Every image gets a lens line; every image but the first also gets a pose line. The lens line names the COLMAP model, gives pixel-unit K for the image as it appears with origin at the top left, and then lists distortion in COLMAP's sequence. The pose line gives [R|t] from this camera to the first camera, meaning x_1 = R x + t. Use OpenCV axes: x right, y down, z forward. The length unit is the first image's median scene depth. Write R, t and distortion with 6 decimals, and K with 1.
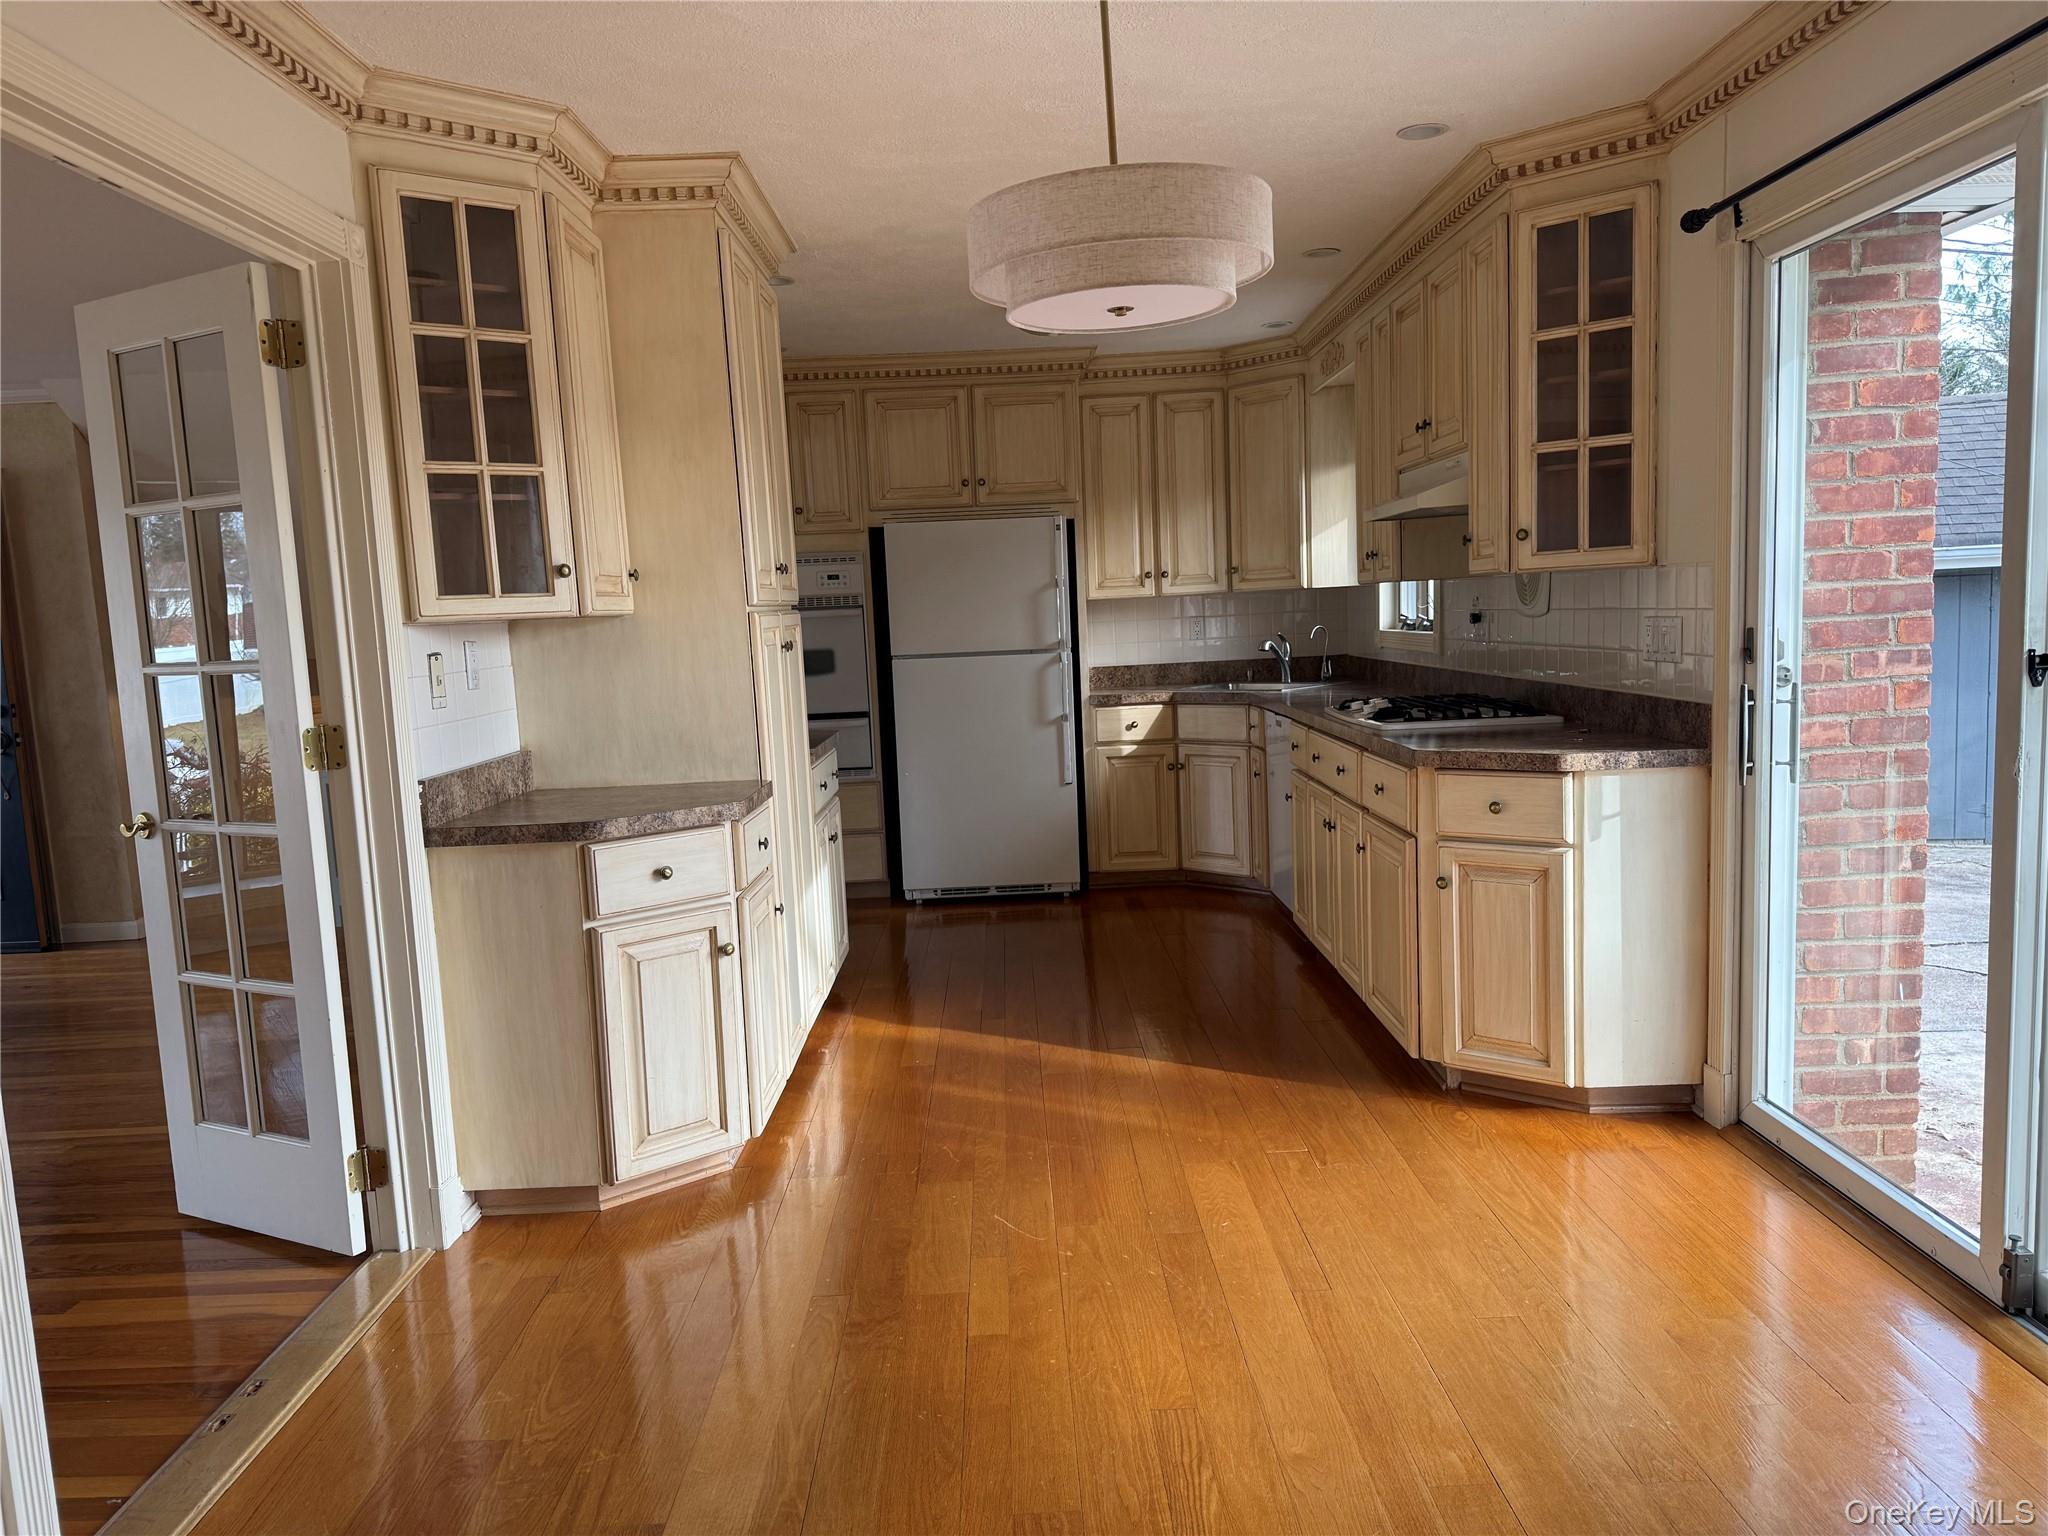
lens RADIAL K [[1428.4, 0, 1024.0], [0, 1428.4, 768.0], [0, 0, 1]] dist [0.117956, -0.003022]
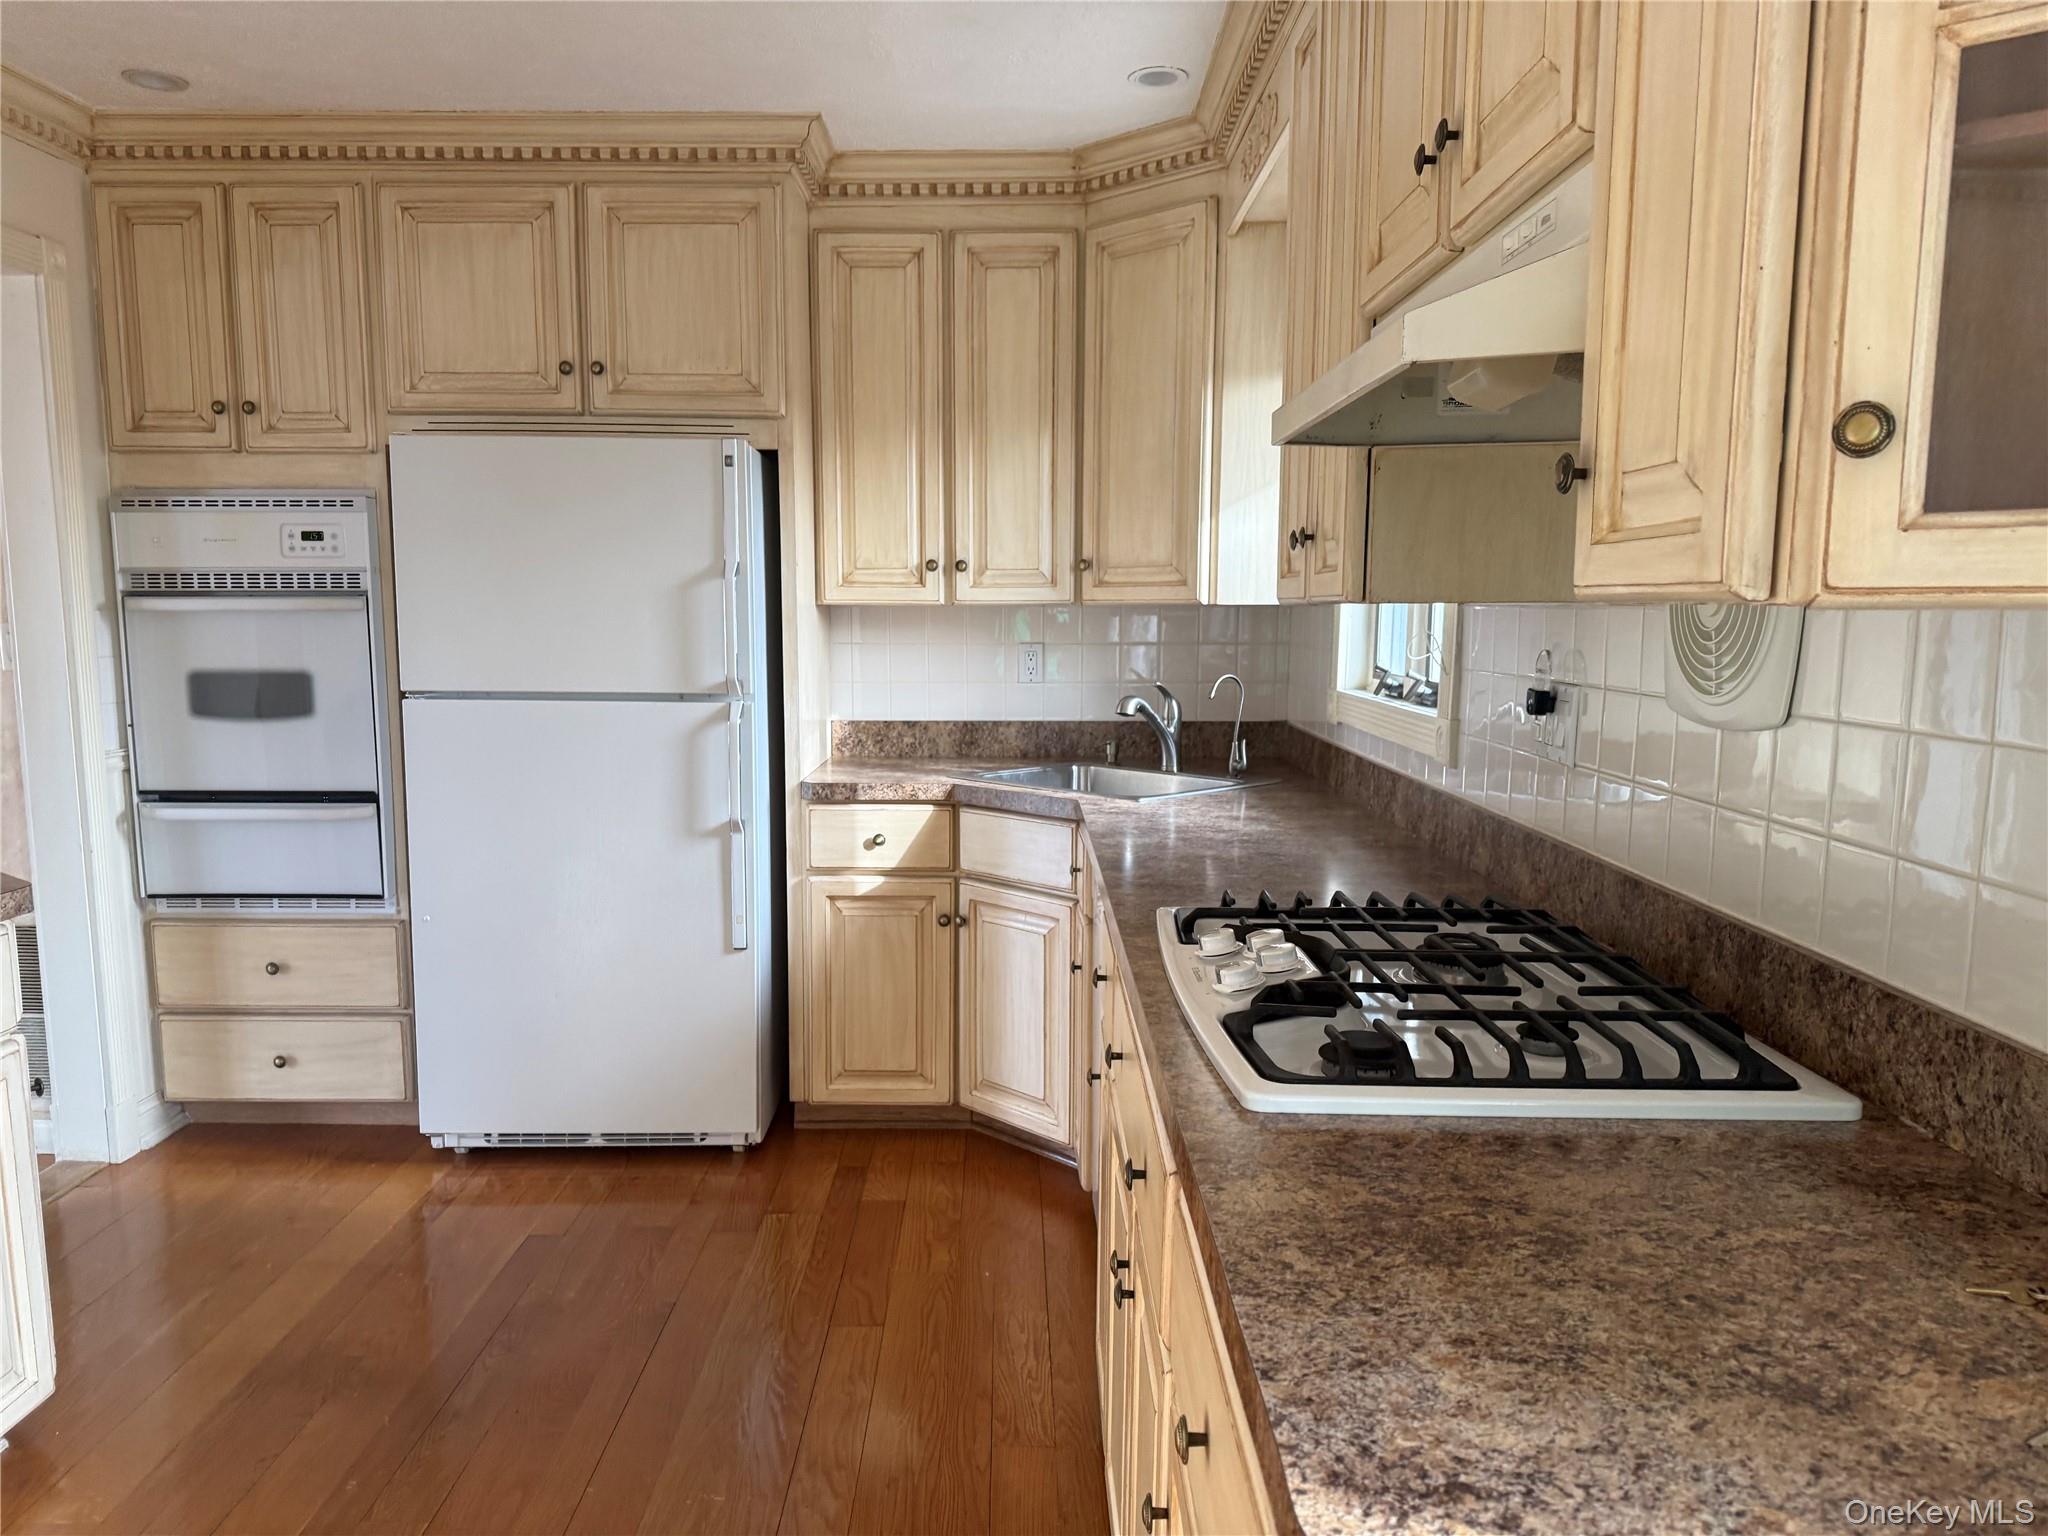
lens RADIAL K [[1426.7, 0, 1014.2], [0, 1426.7, 787.2], [0, 0, 1]] dist [0.097988, -0.166159]
pose [[0.998725, 0.050263, -0.004690, 0.129926], [-0.050182, 0.998612, 0.015989, -0.061525], [0.005487, -0.015733, 0.999861, 0.461846]]
